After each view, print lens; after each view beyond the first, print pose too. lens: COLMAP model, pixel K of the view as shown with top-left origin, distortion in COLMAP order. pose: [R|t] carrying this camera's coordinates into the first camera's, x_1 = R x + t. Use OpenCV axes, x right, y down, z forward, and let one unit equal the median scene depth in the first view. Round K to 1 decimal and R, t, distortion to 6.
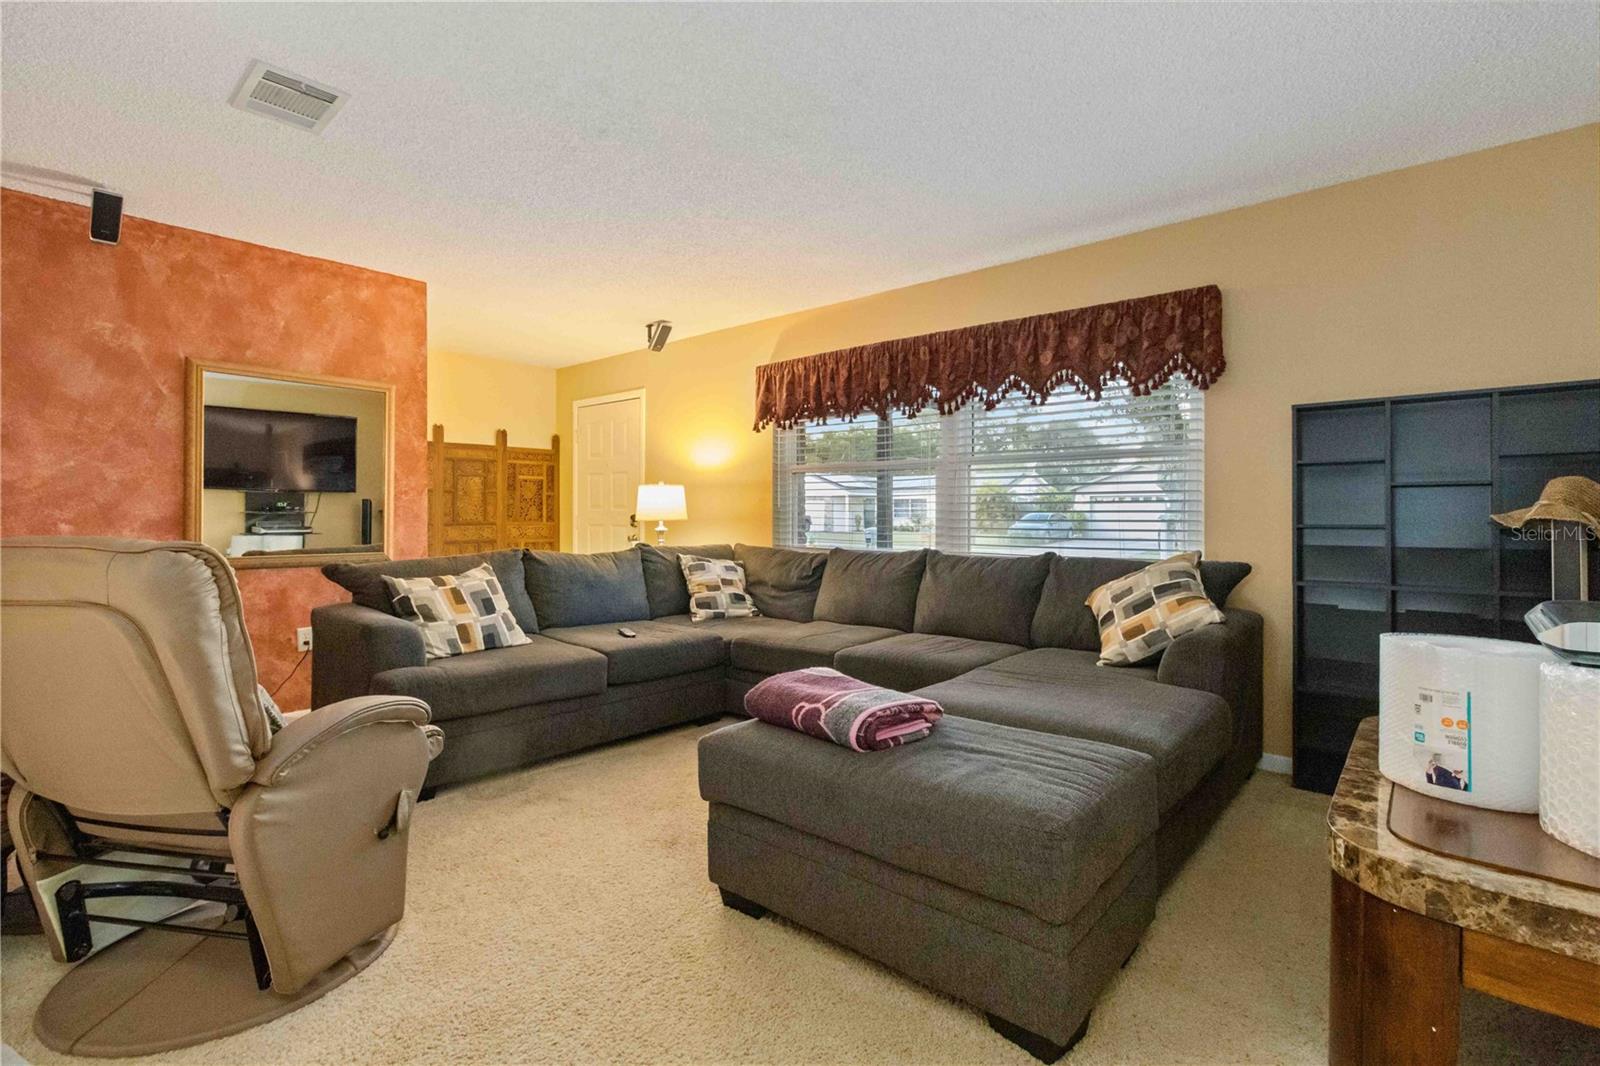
lens RADIAL K [[758.8, 0, 798.0], [0, 758.8, 525.2], [0, 0, 1]] dist [0.002974, 0.000286]
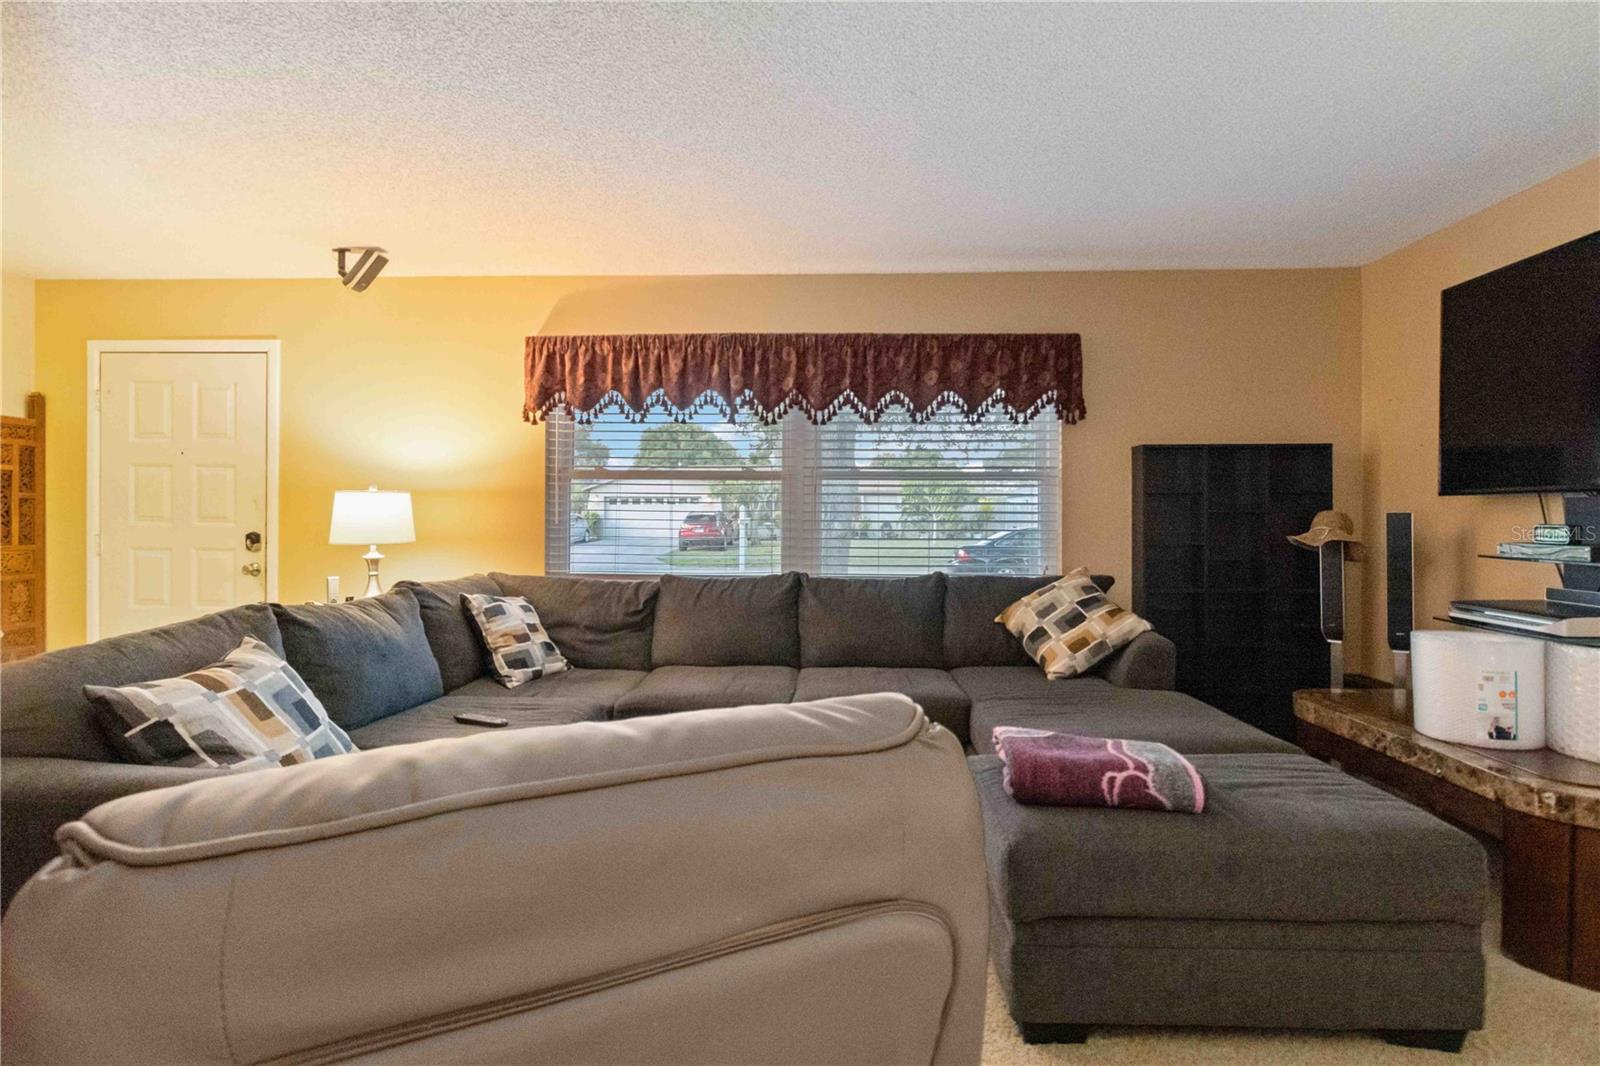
lens RADIAL K [[804.9, 0, 810.7], [0, 804.9, 522.0], [0, 0, 1]] dist [-0.001441, 0.001772]
pose [[0.771462, -0.007253, 0.636234, -0.460265], [0.008037, 0.999966, 0.001654, -0.032099], [-0.636224, 0.003838, 0.771495, 0.274143]]
